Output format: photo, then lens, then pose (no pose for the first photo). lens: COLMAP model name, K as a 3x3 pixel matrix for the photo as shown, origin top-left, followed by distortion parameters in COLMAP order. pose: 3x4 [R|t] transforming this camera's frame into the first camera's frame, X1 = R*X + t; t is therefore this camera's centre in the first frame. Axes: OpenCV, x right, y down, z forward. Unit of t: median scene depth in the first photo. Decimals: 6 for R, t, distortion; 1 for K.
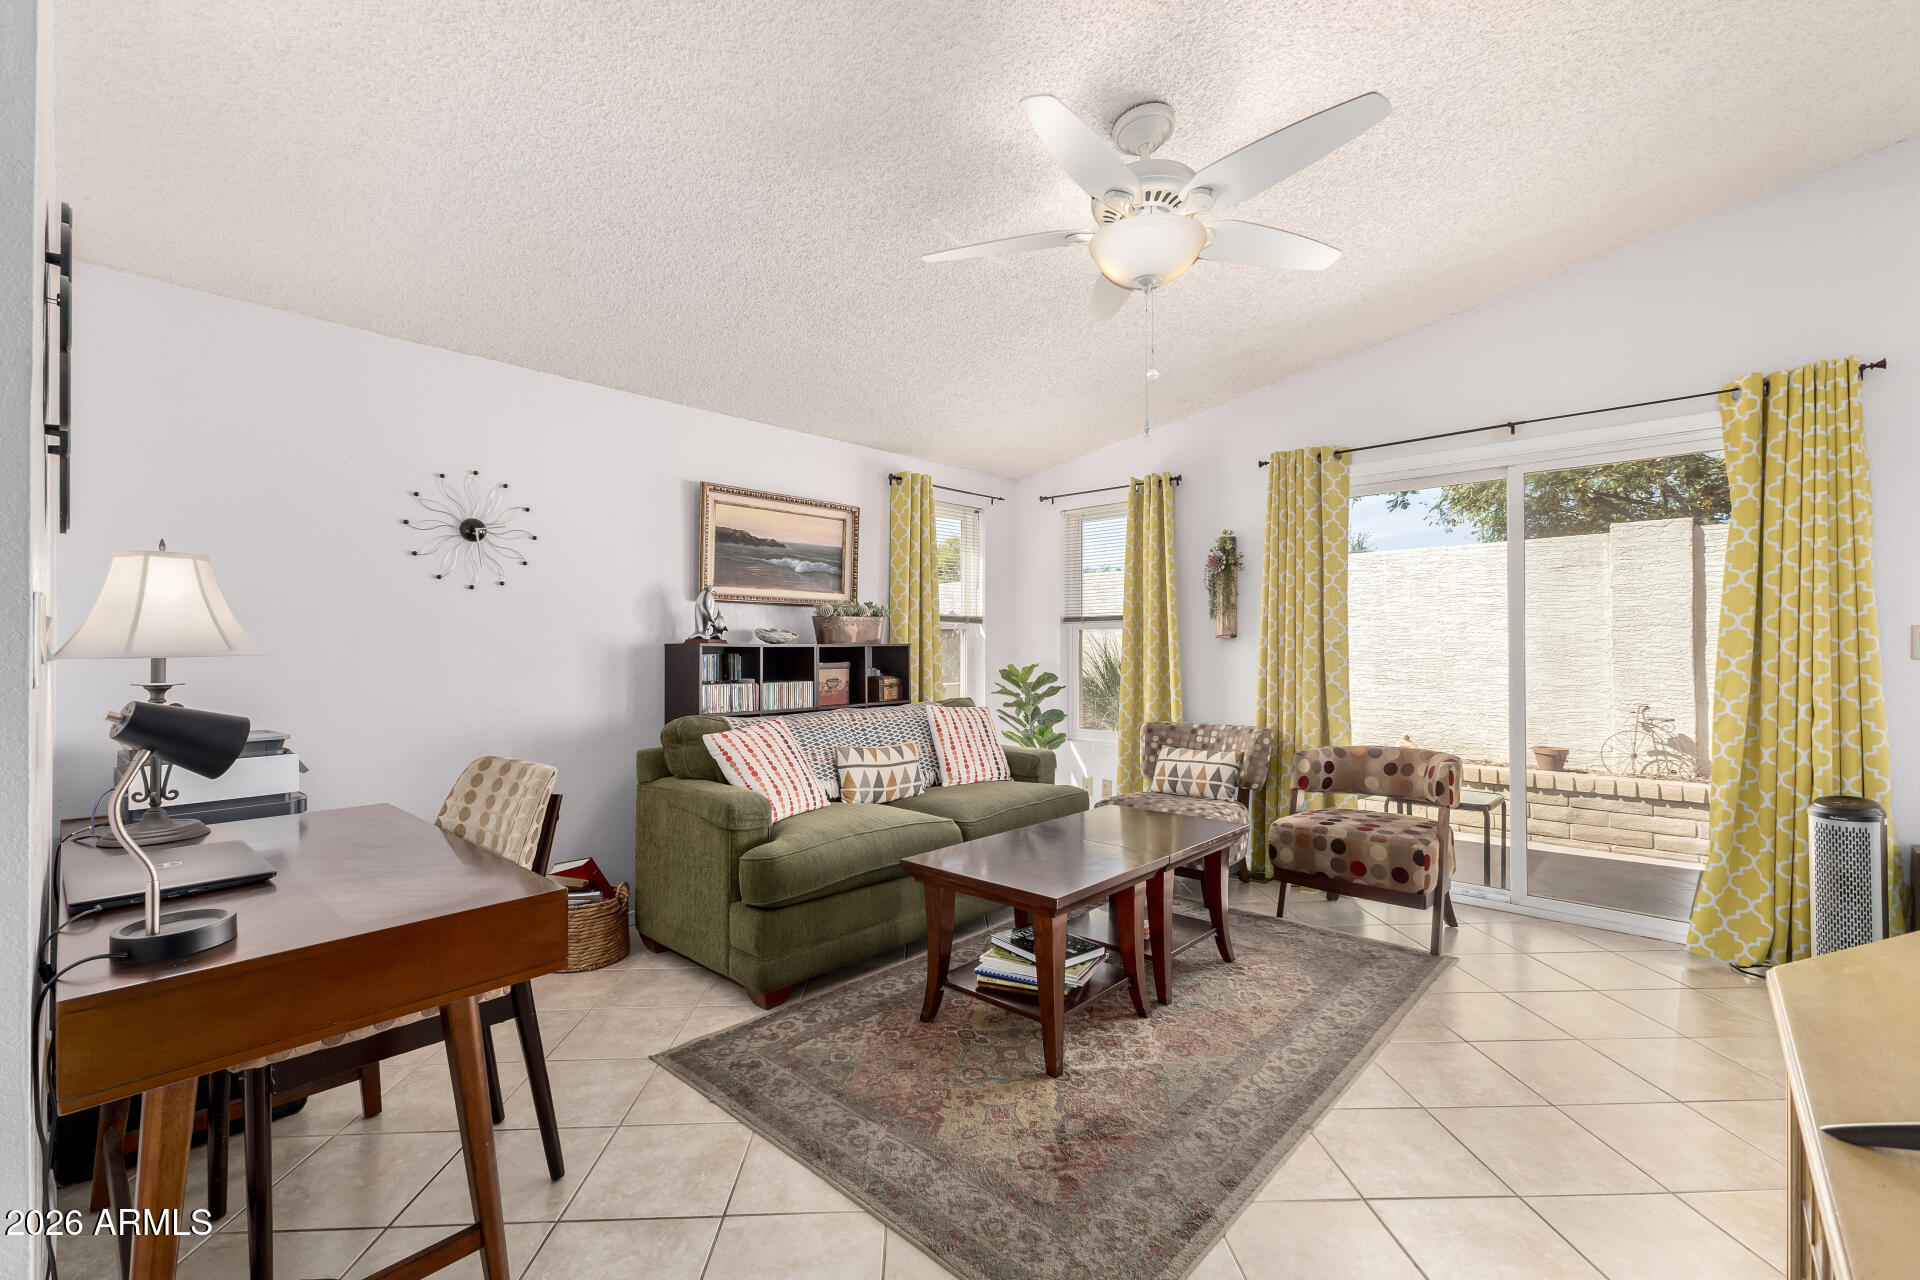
lens RADIAL K [[835.9, 0, 960.0], [0, 835.9, 640.0], [0, 0, 1]] dist [0.011106, -0.000138]
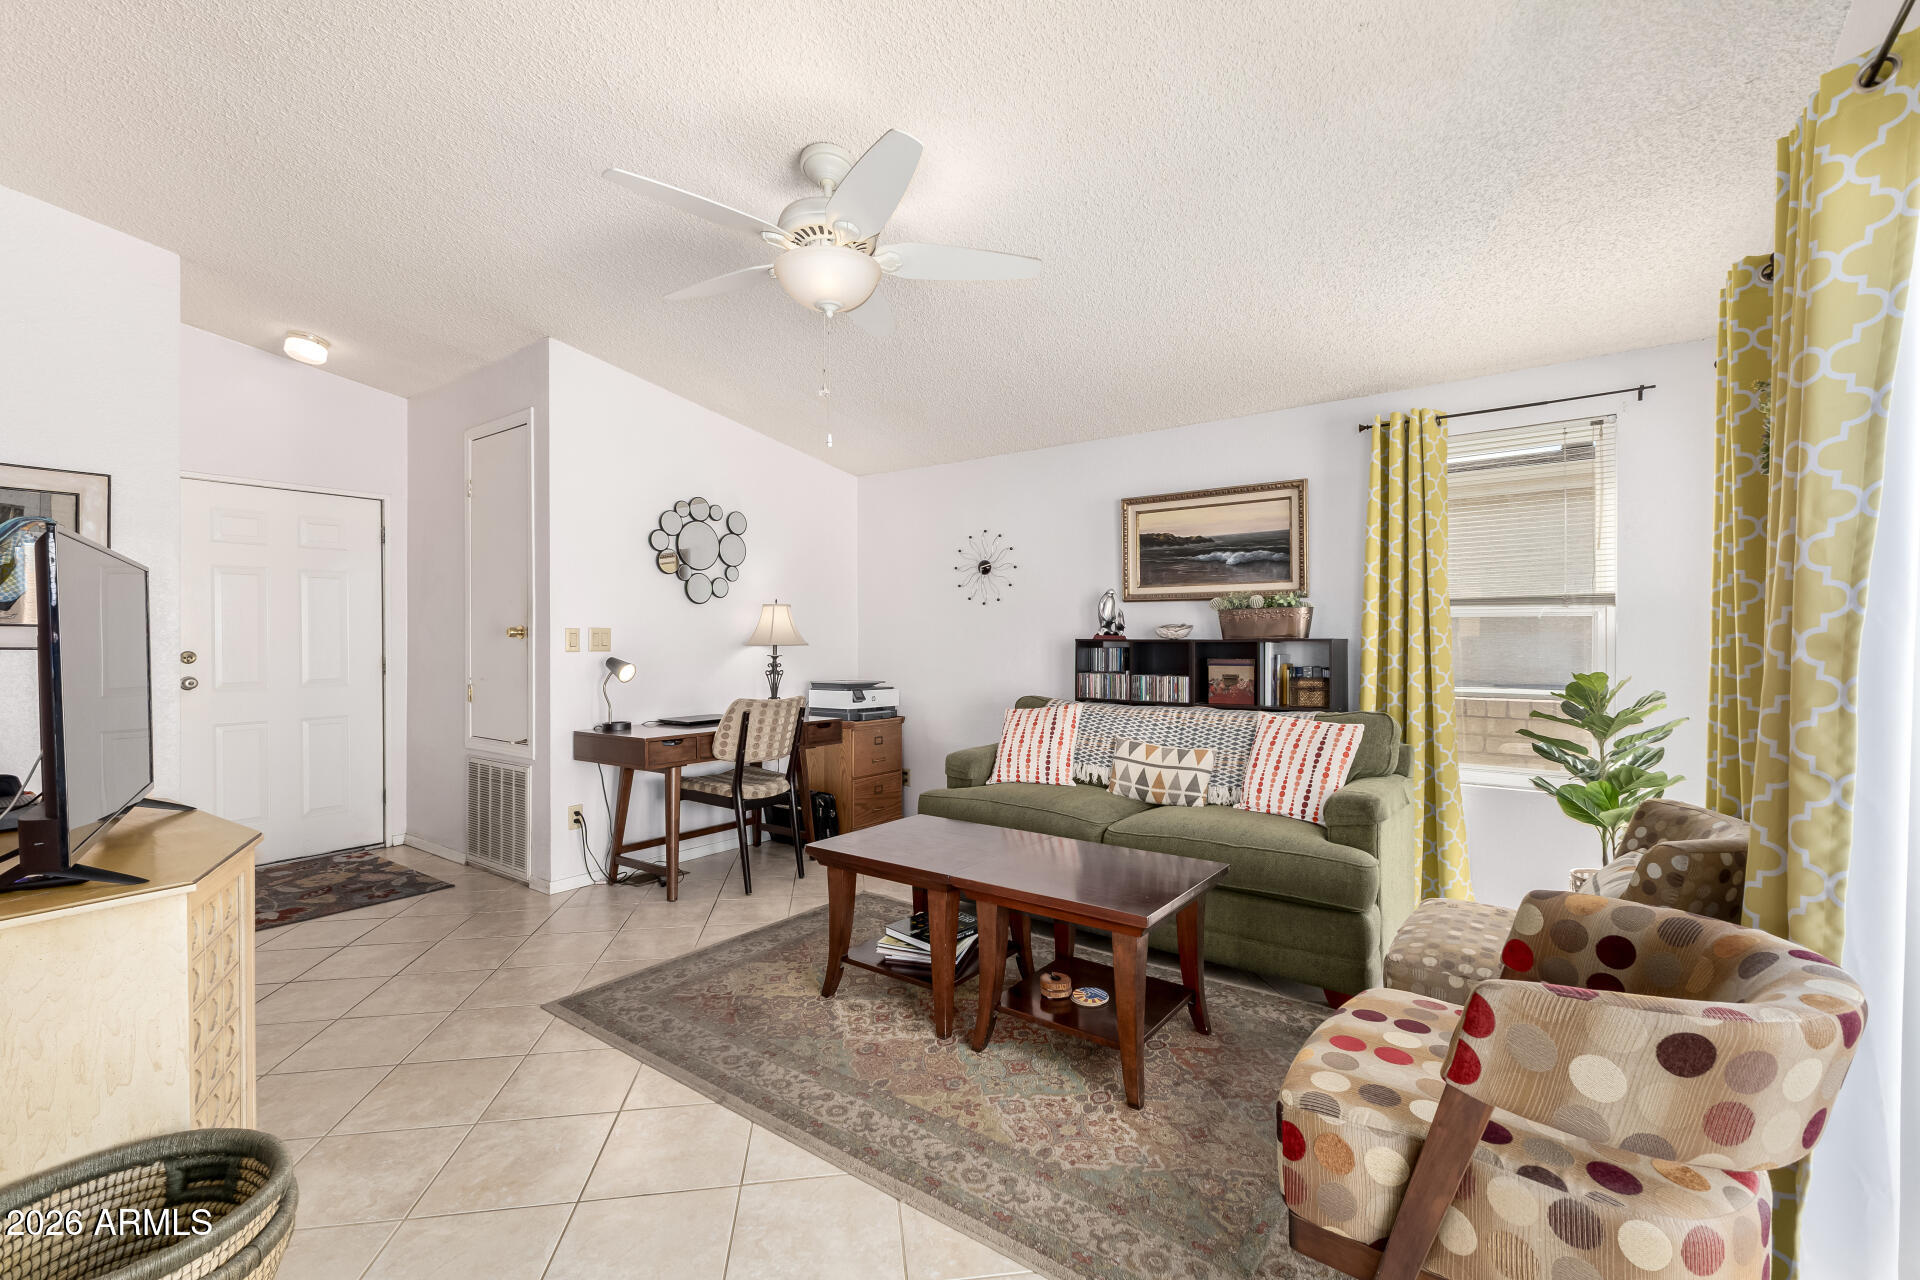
lens RADIAL K [[827.3, 0, 946.5], [0, 827.3, 636.7], [0, 0, 1]] dist [0.013585, 0.000026]
pose [[0.093130, -0.001971, -0.995652, 0.797208], [0.007049, 0.999974, -0.001320, 0.001386], [0.995629, -0.006896, 0.093141, 0.639776]]
